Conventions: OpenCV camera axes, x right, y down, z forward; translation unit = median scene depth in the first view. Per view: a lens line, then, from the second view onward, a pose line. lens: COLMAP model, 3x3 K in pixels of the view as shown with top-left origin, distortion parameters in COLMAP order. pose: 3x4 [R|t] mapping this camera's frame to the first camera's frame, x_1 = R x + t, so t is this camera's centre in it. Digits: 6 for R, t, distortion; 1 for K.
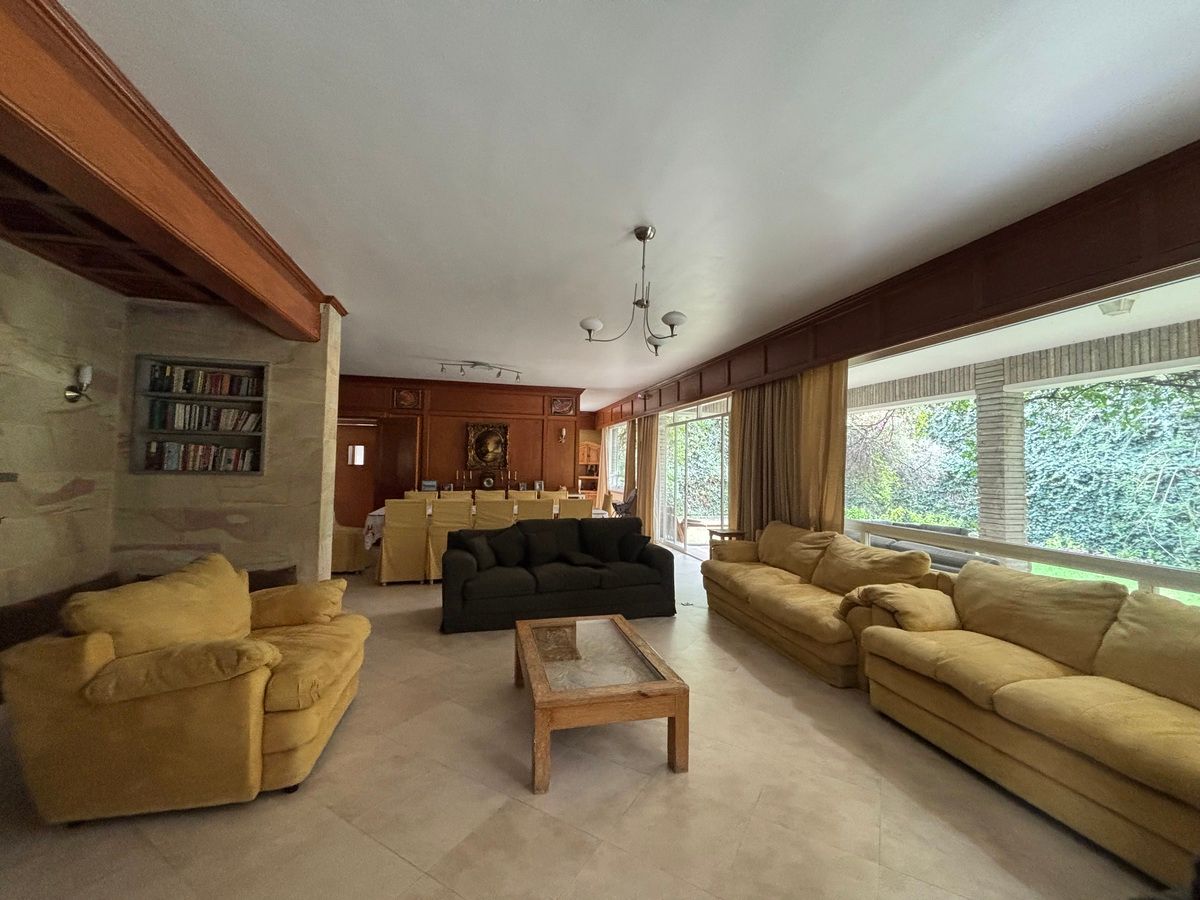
lens RADIAL K [[480.4, 0, 597.0], [0, 480.4, 449.1], [0, 0, 1]] dist [0.003638, 0.000247]
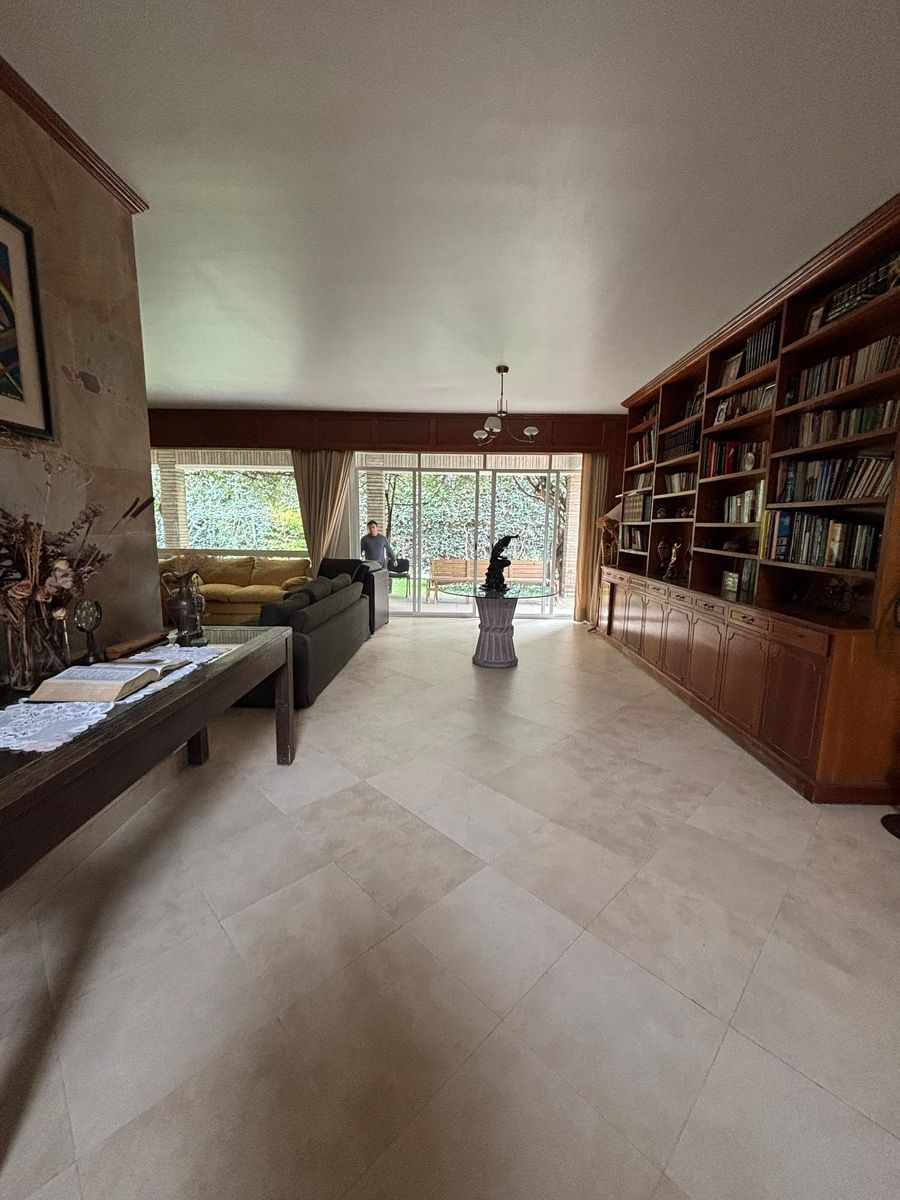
lens RADIAL K [[480.4, 0, 447.7], [0, 480.4, 599.0], [0, 0, 1]] dist [0.003638, 0.000247]
pose [[0.257345, -0.158938, 0.953159, -0.343607], [-0.046209, 0.983228, 0.176428, -0.008681], [-0.965214, -0.089447, 0.245685, -0.211044]]
